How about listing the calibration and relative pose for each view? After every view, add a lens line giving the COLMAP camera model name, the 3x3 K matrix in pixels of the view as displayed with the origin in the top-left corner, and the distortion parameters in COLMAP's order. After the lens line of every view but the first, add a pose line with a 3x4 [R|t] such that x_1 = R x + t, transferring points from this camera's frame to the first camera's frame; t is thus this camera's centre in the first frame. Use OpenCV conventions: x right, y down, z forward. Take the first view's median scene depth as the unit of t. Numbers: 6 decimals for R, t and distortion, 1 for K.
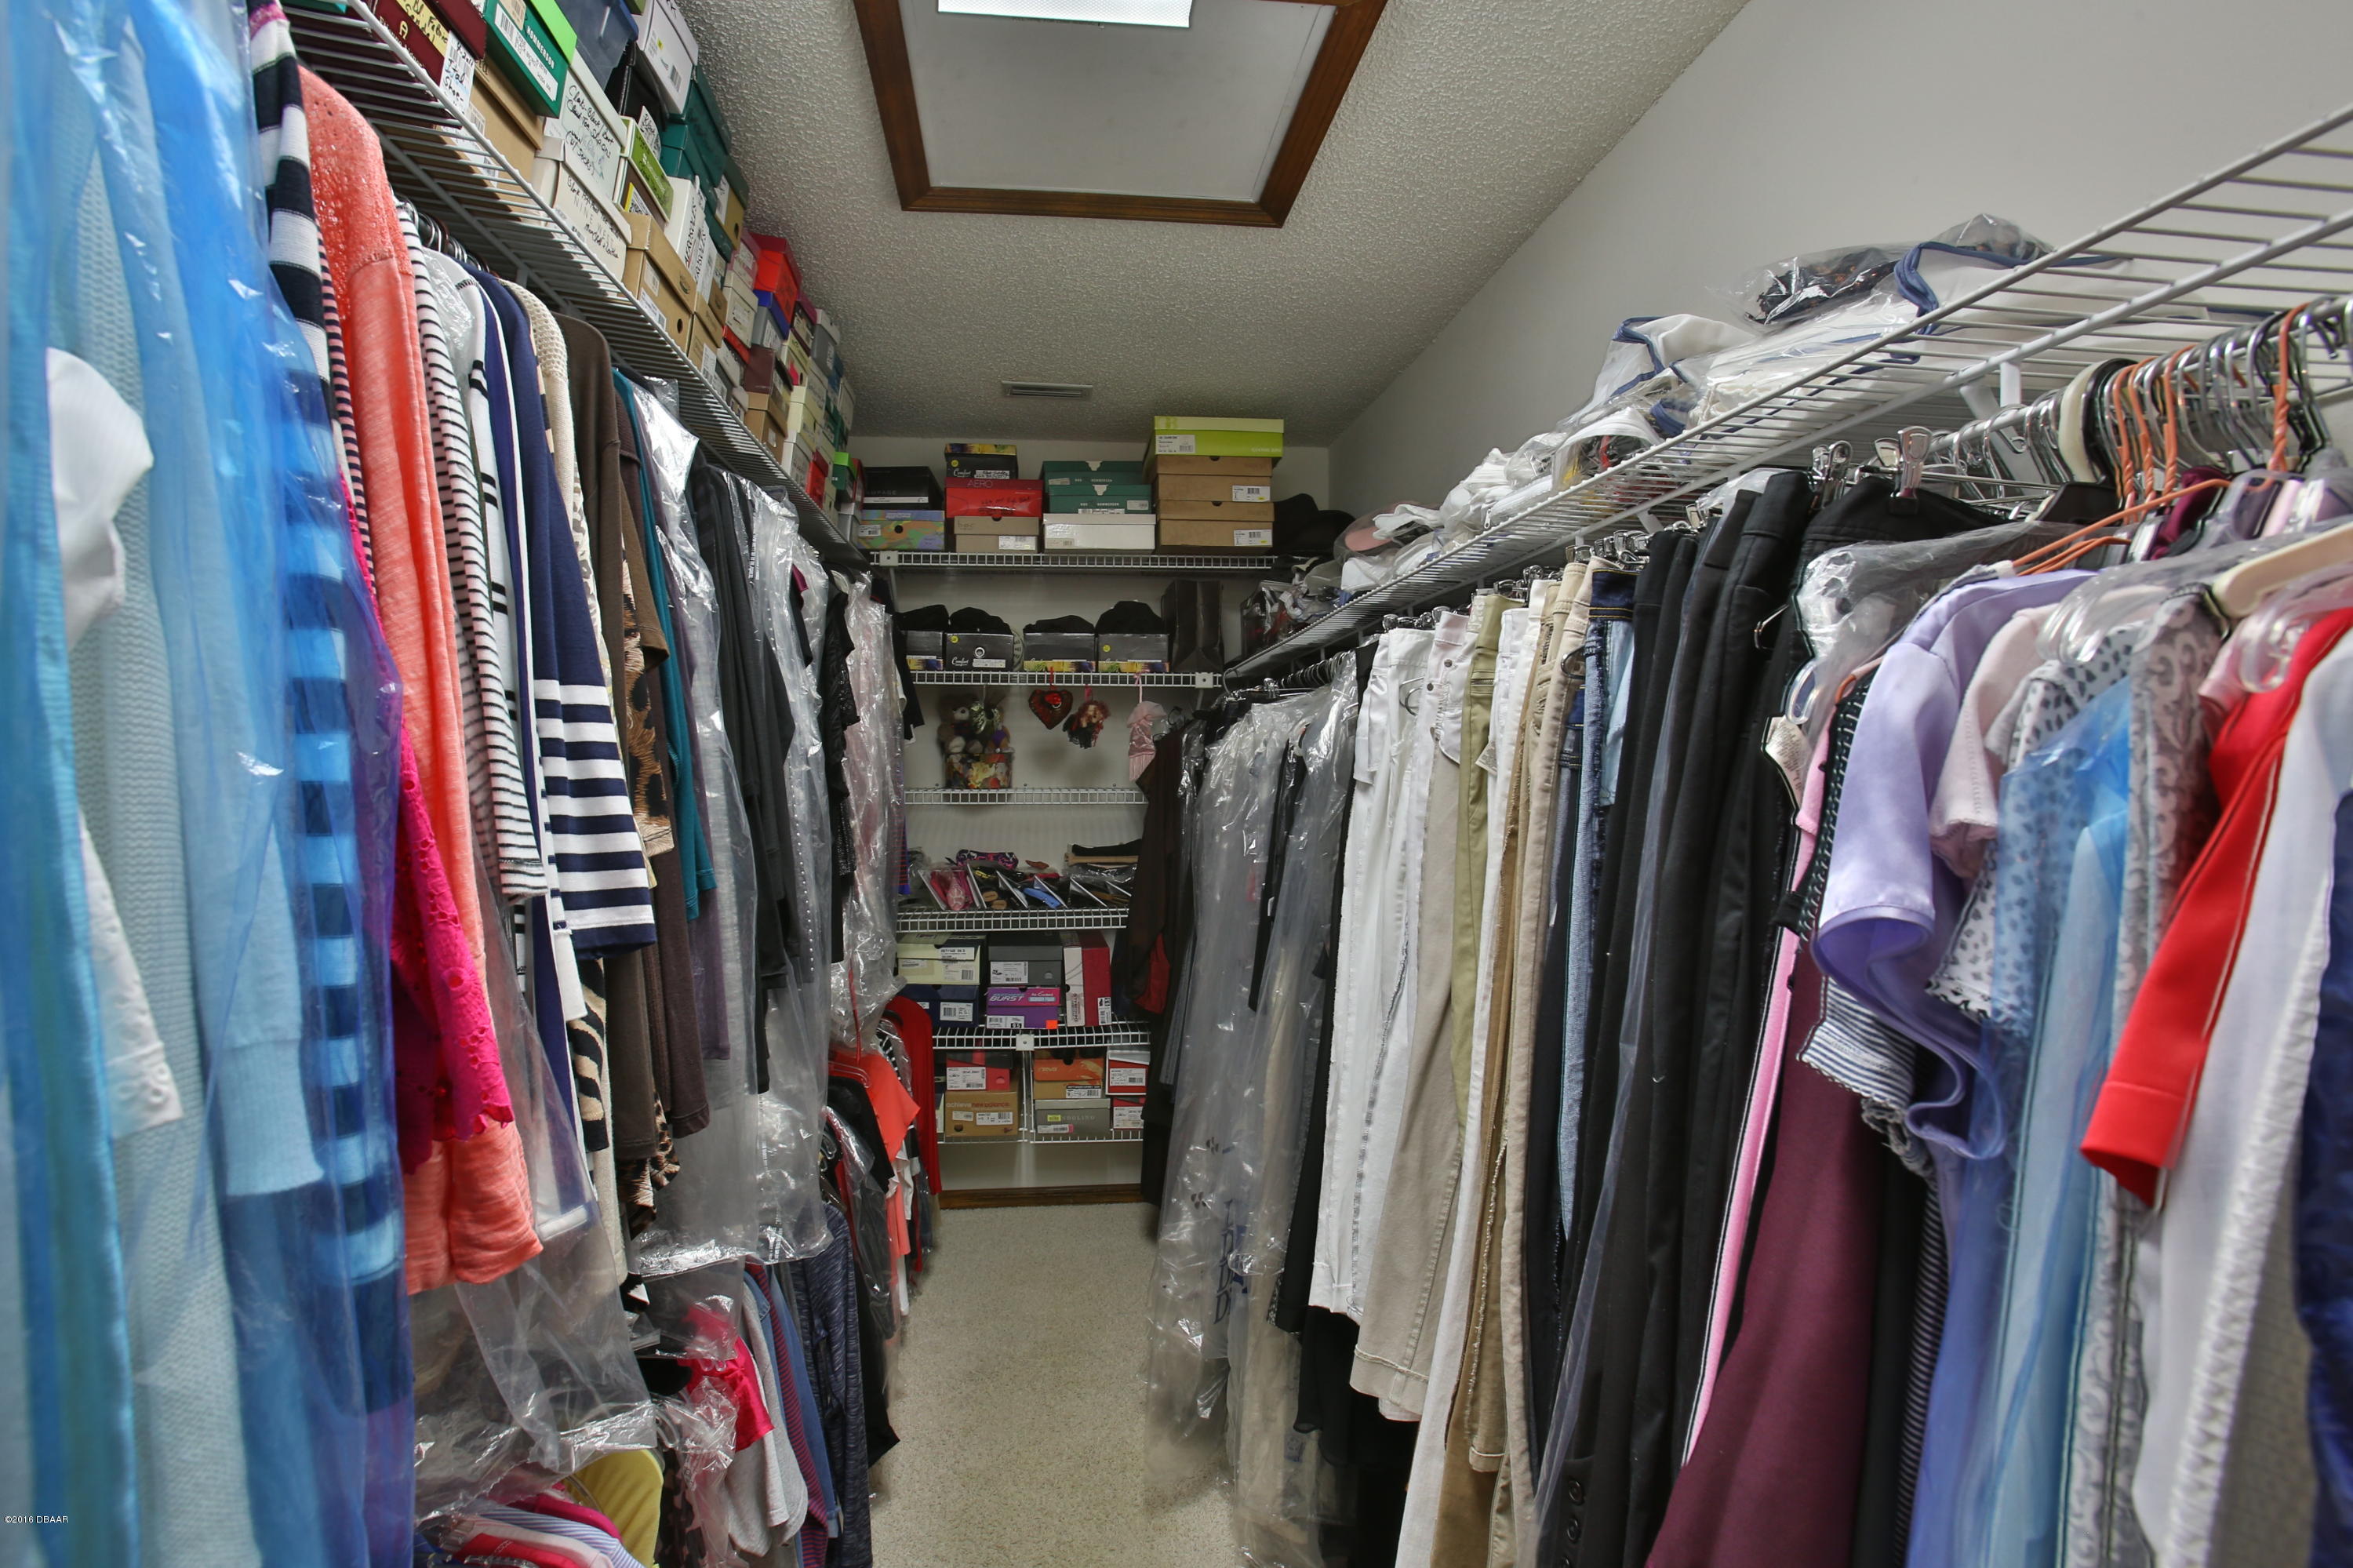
lens RADIAL K [[1121.4, 0, 1148.2], [0, 1121.4, 781.9], [0, 0, 1]] dist [-0.079633, 0.034649]
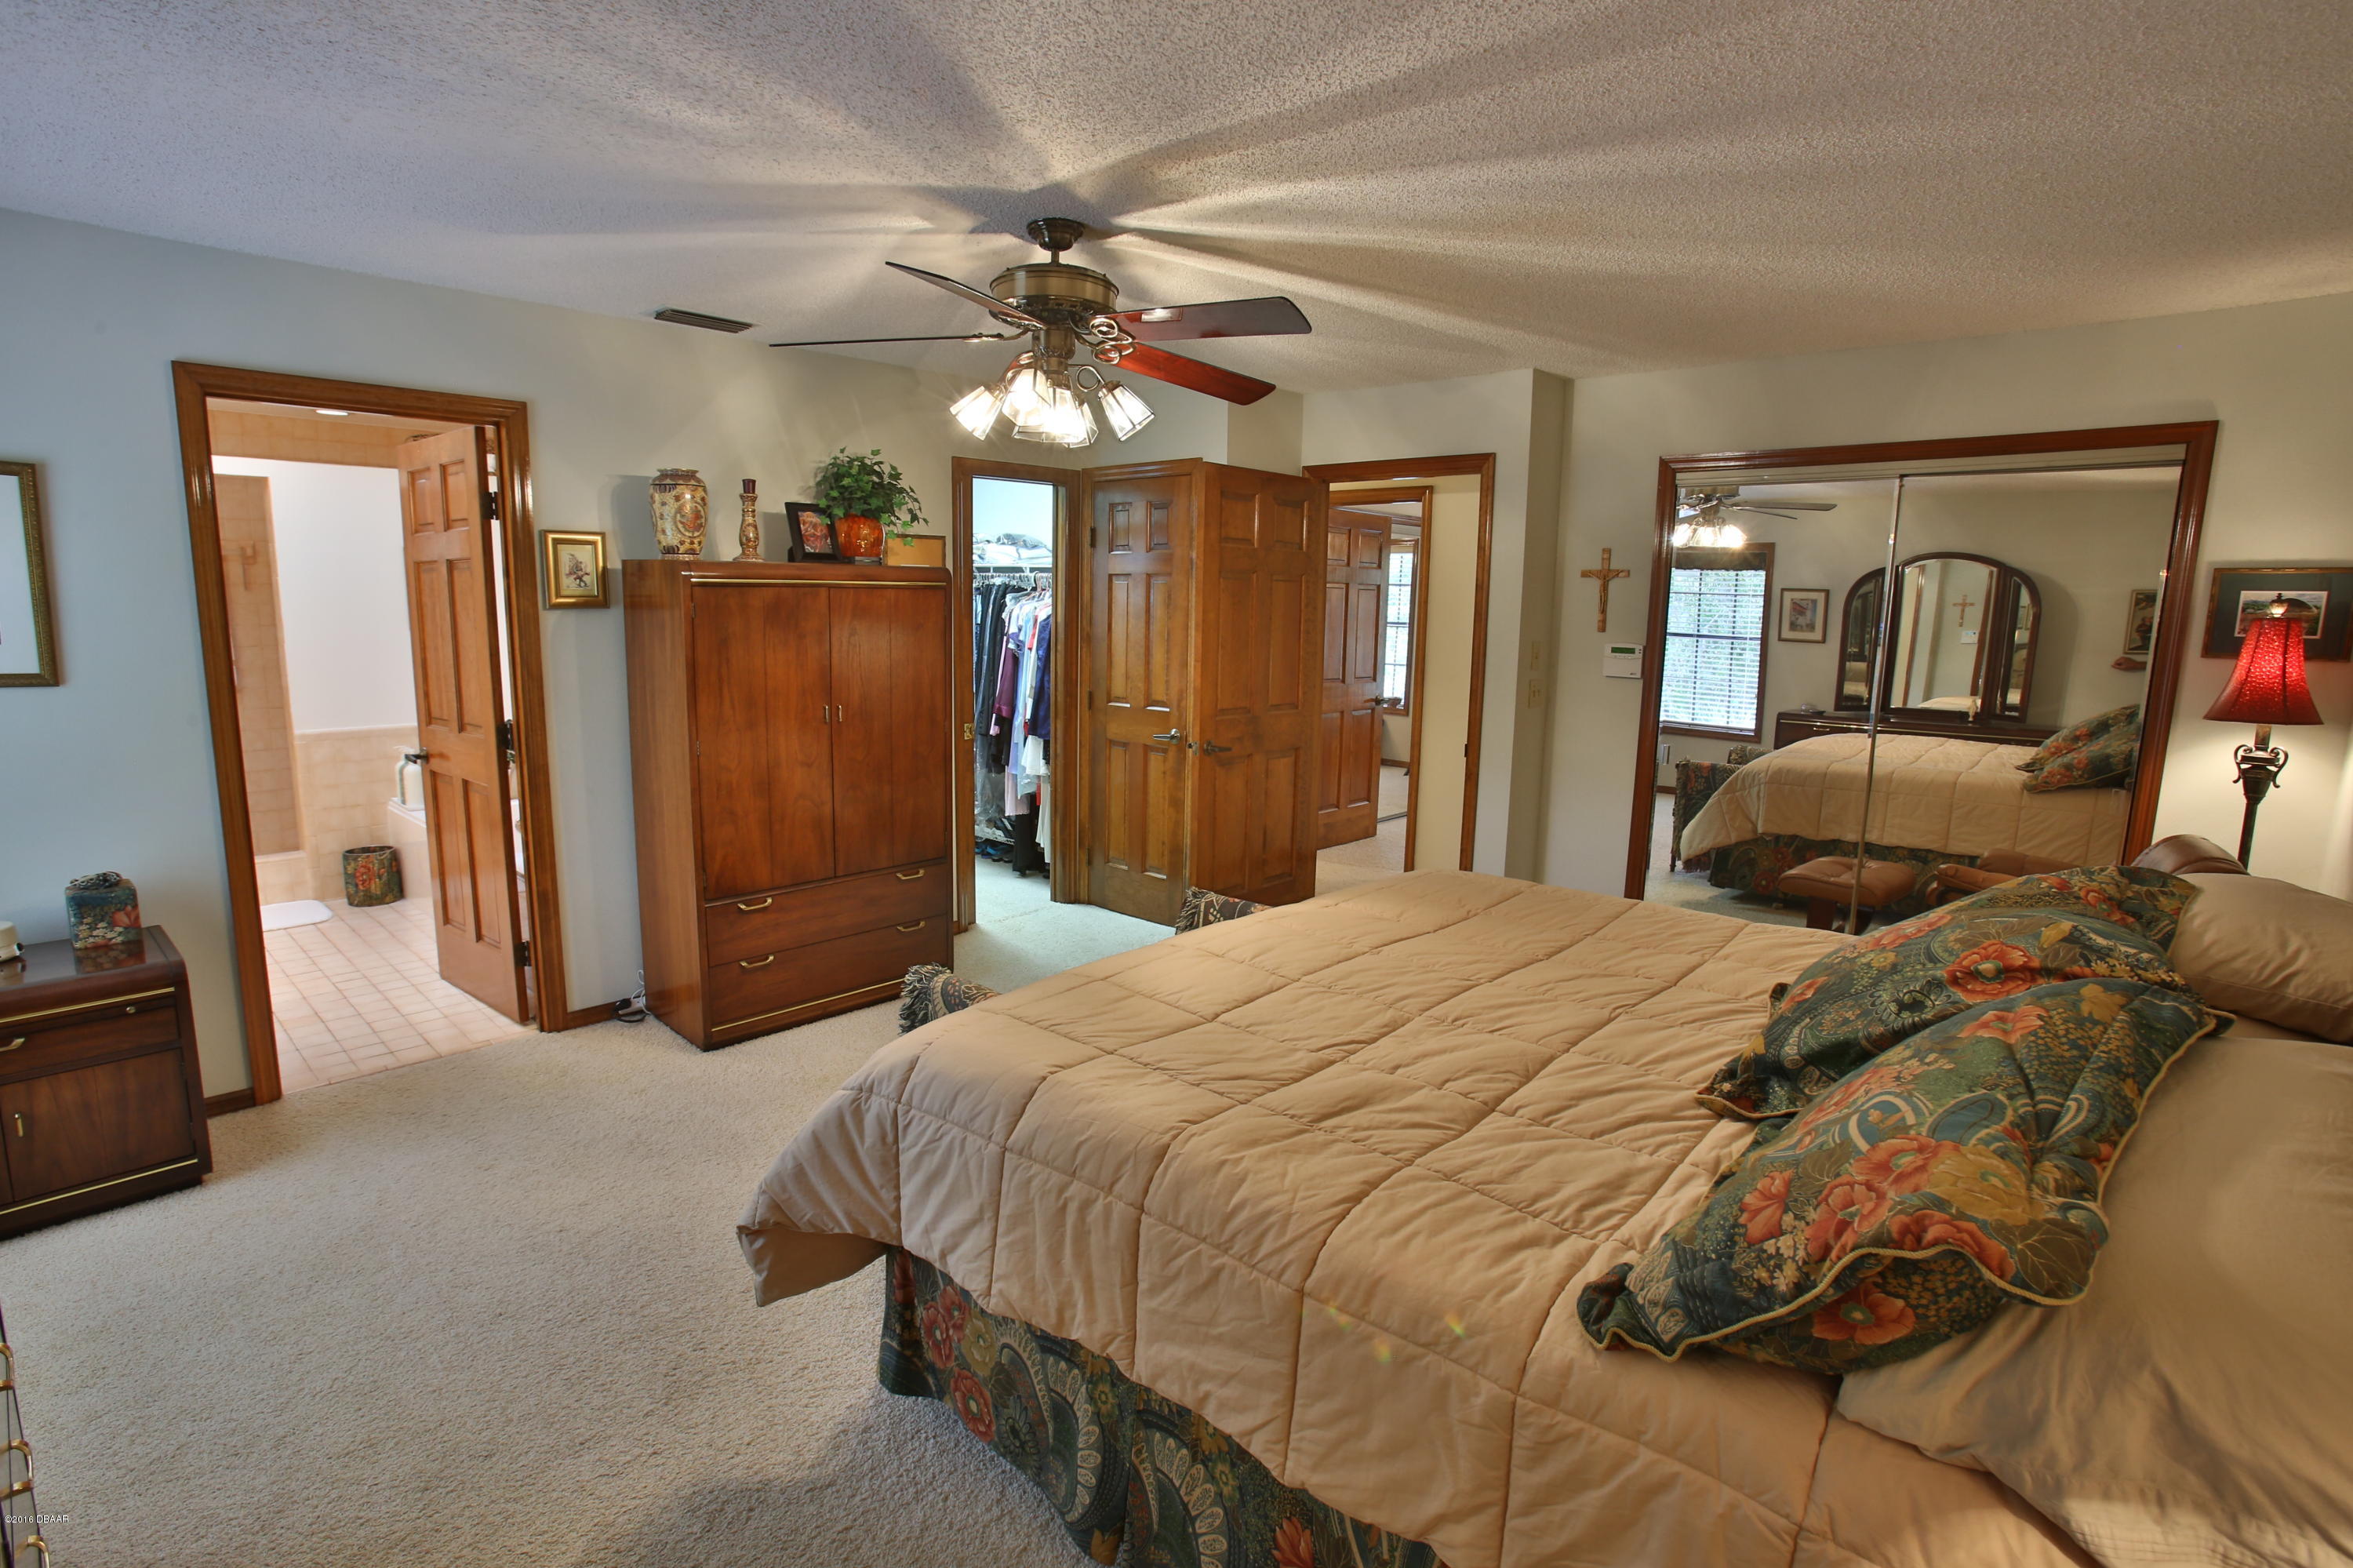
lens RADIAL K [[1121.4, 0, 1148.2], [0, 1121.4, 781.9], [0, 0, 1]] dist [-0.079633, 0.034649]
pose [[0.762543, -0.086363, 0.641147, -4.580188], [-0.016500, 0.988131, 0.152727, -0.108381], [-0.646727, -0.127040, 0.752068, -6.921368]]
